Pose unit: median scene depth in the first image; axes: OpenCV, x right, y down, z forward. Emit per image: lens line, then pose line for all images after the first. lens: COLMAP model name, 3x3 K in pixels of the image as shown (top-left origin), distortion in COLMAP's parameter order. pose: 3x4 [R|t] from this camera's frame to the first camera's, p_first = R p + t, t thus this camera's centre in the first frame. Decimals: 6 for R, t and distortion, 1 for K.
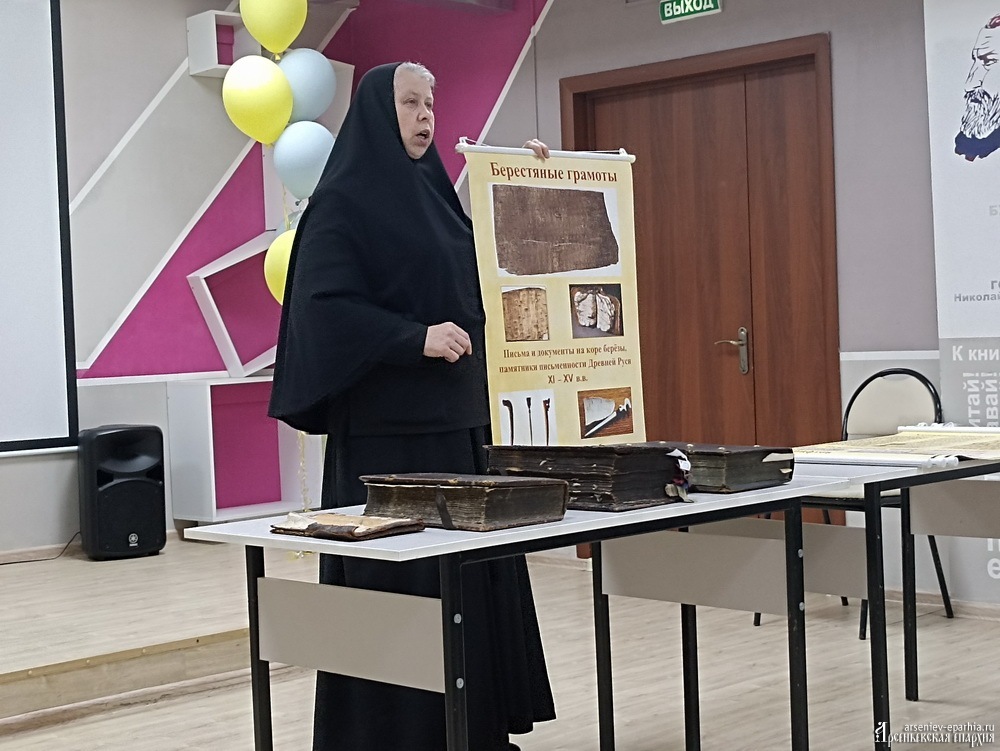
lens RADIAL K [[1730.4, 0, 501.0], [0, 1730.4, 374.5], [0, 0, 1]] dist [0.056598, 0.000000]
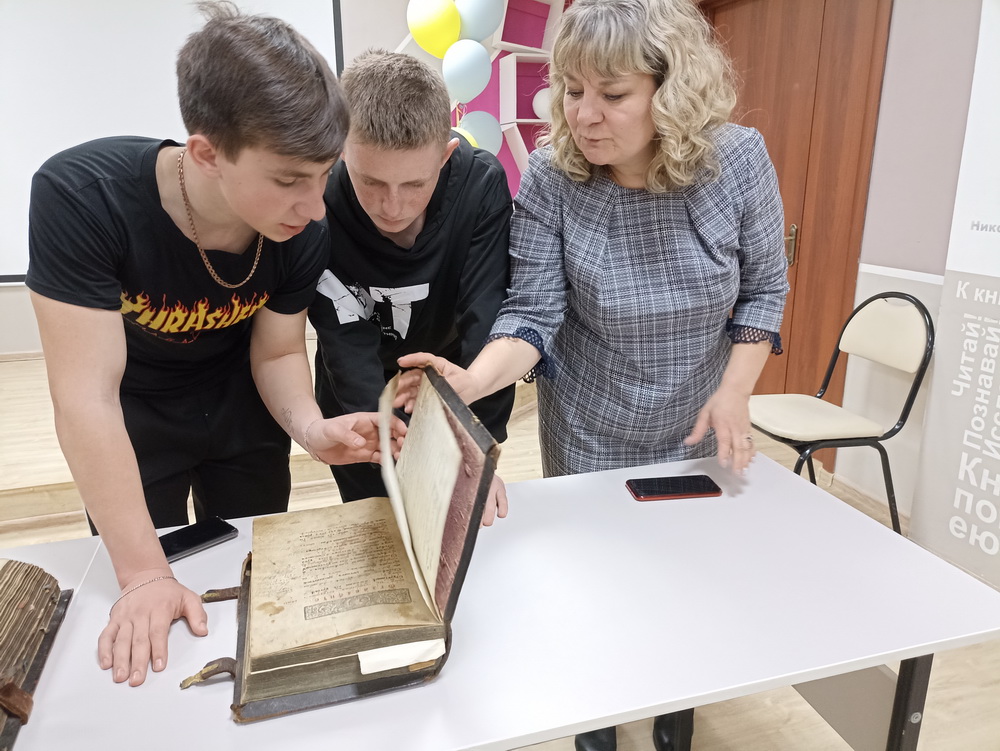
lens RADIAL K [[739.6, 0, 500.1], [0, 739.6, 376.2], [0, 0, 1]] dist [0.003239, 0.002717]
pose [[0.884002, 0.155796, -0.440759, 0.231313], [-0.035294, 0.962384, 0.269391, -0.063669], [0.466150, -0.222586, 0.856248, 0.568920]]
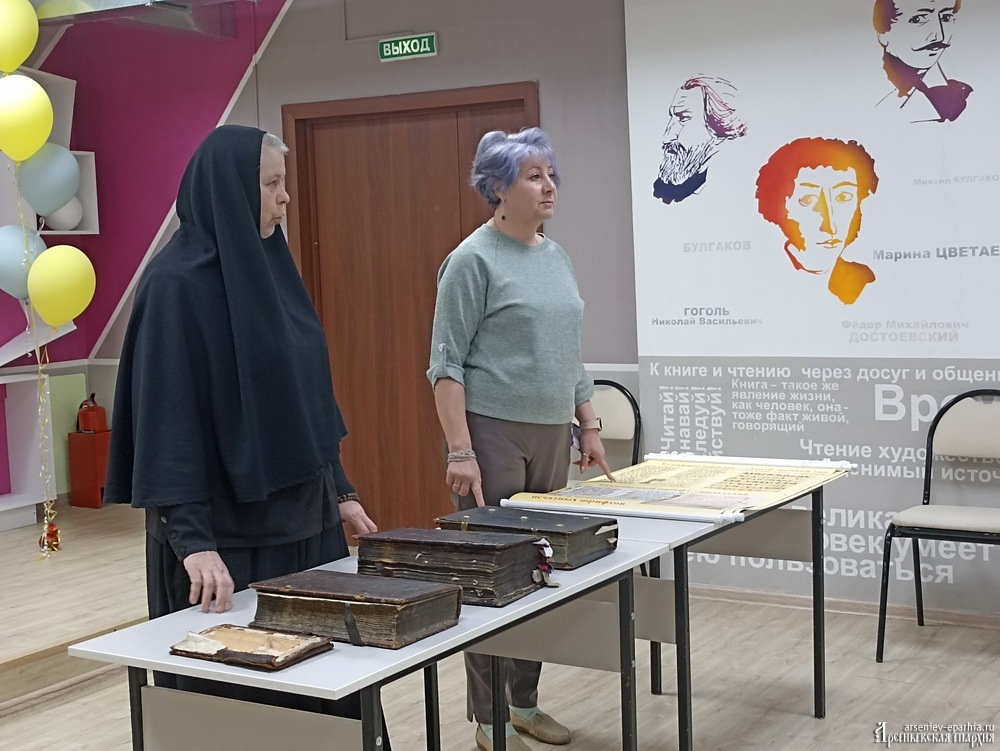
lens RADIAL K [[1466.6, 0, 498.0], [0, 1466.6, 380.2], [0, 0, 1]] dist [0.052092, 0.000000]
pose [[0.969259, -0.014899, 0.245593, -0.080801], [0.002573, 0.998724, 0.050434, -0.055305], [-0.246031, -0.048251, 0.968060, 0.077017]]
